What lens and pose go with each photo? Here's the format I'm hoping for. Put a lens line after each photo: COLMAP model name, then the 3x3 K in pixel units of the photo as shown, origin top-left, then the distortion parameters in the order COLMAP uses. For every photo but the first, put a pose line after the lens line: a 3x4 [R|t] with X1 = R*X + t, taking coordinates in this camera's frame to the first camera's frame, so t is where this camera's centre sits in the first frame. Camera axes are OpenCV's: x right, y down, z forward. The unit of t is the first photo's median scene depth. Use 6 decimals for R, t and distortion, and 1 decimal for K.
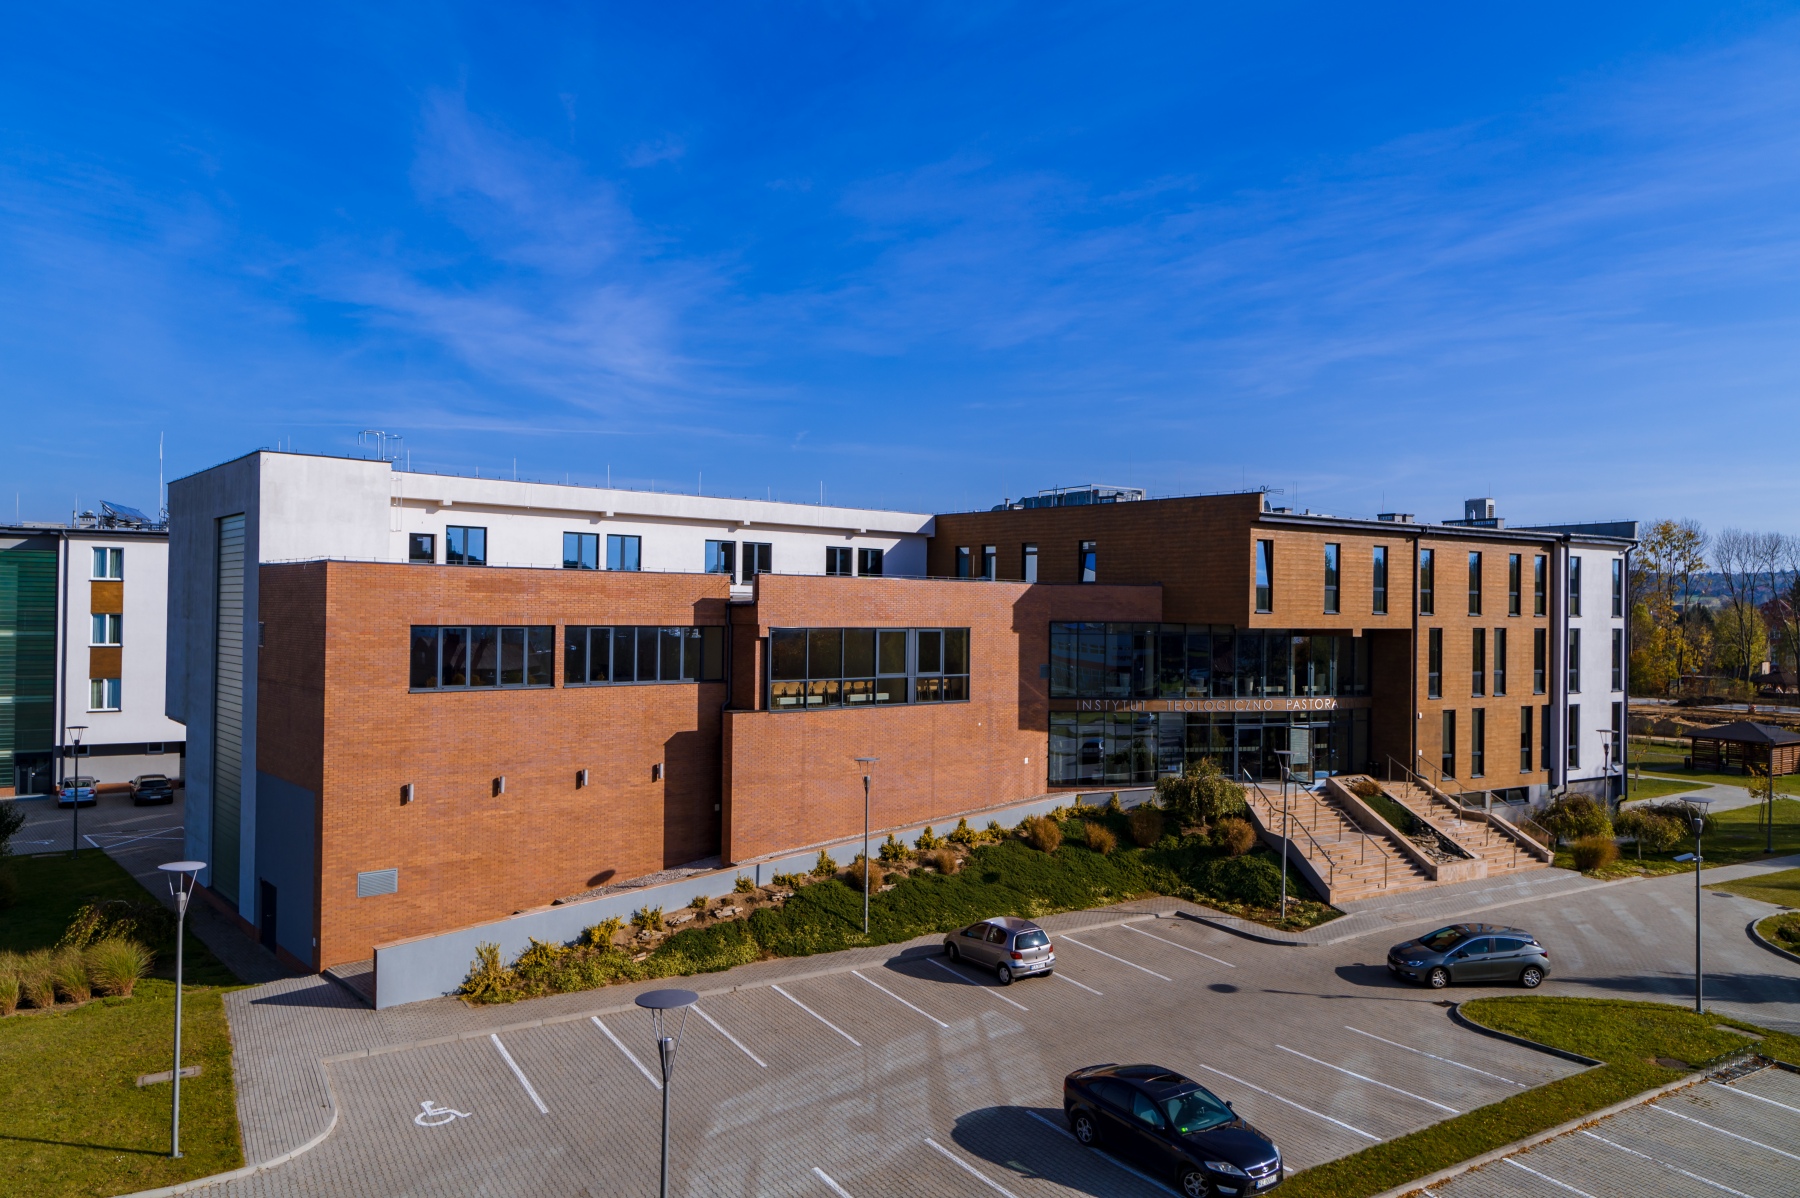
lens RADIAL K [[1240.9, 0, 900.0], [0, 1240.9, 599.0], [0, 0, 1]] dist [-0.004855, 0.000605]
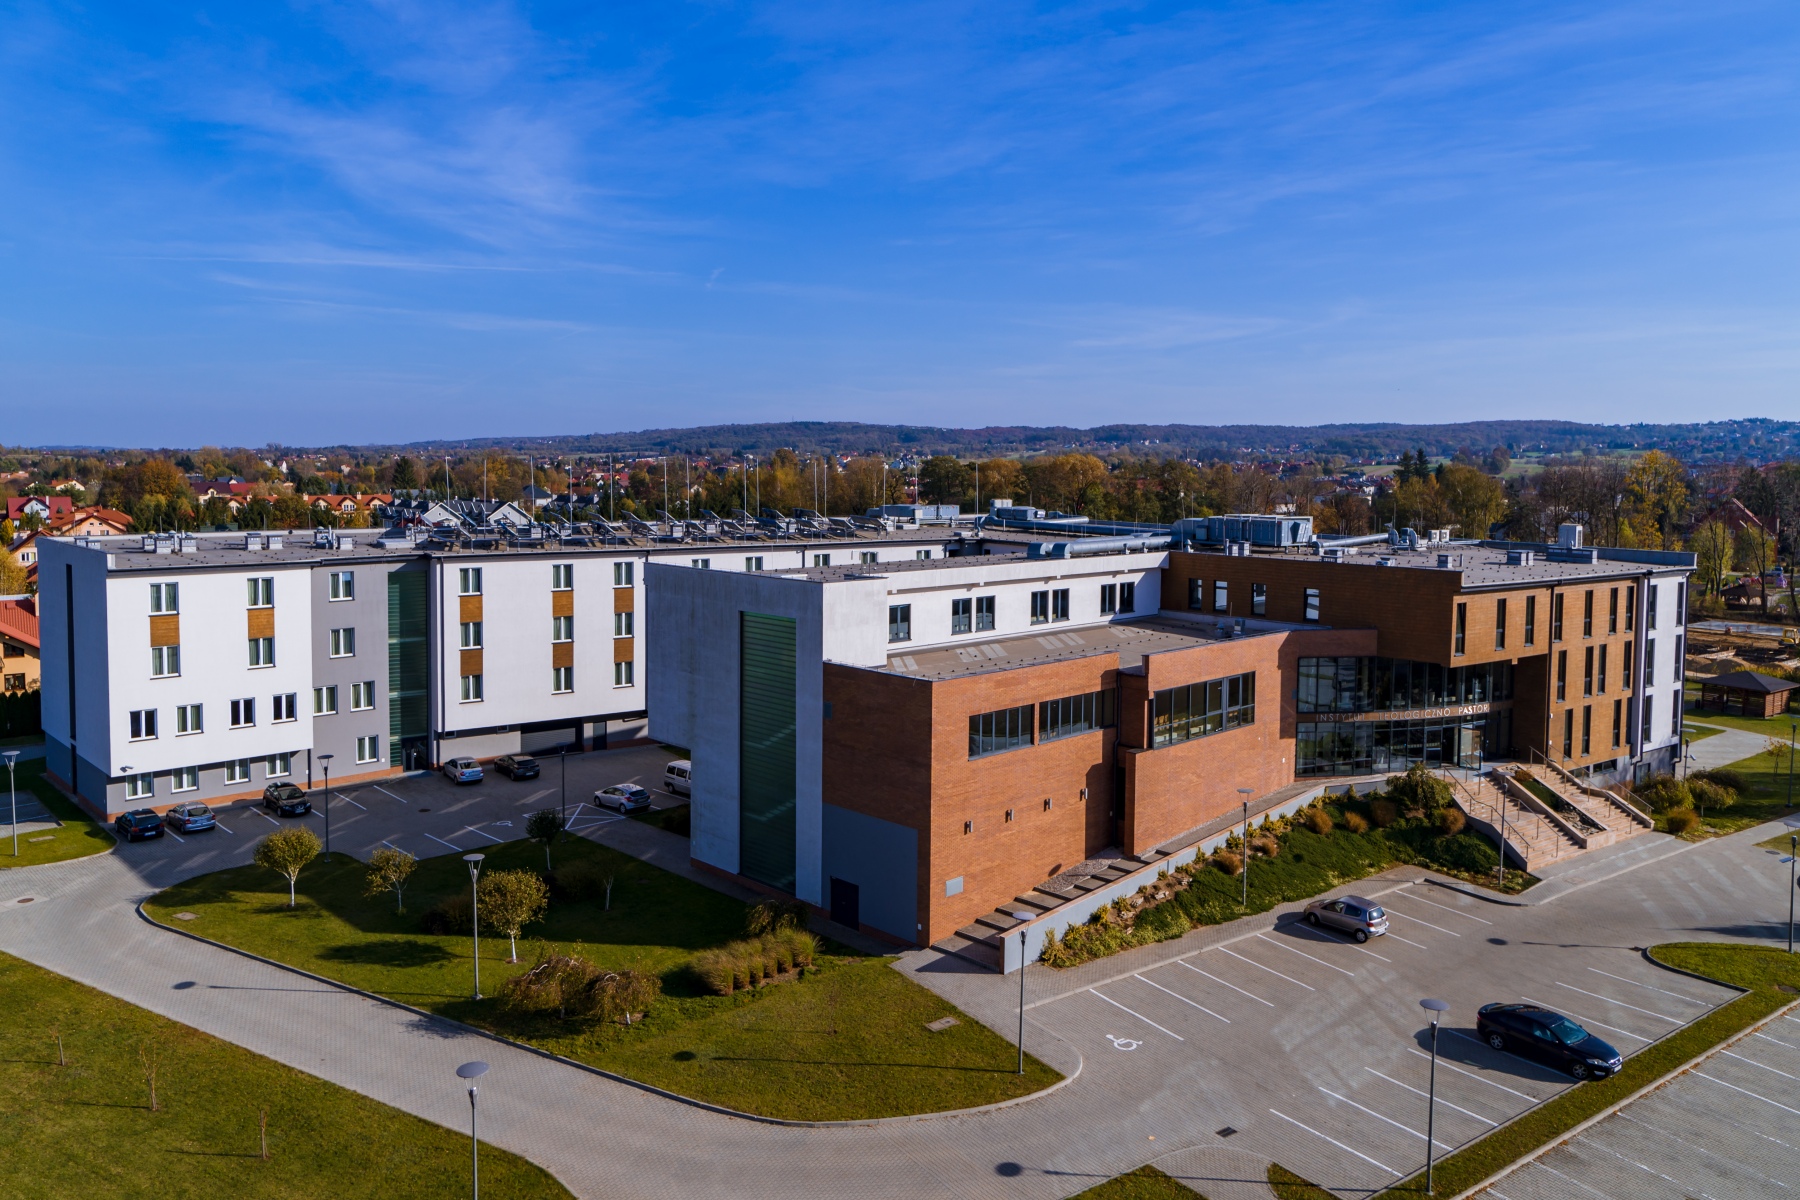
lens RADIAL K [[1286.8, 0, 902.9], [0, 1286.8, 534.1], [0, 0, 1]] dist [-0.003237, -0.000703]
pose [[0.998183, -0.006273, 0.059924, -0.443000], [0.002358, 0.997871, 0.065179, -0.234868], [-0.060205, -0.064920, 0.996073, -0.415105]]
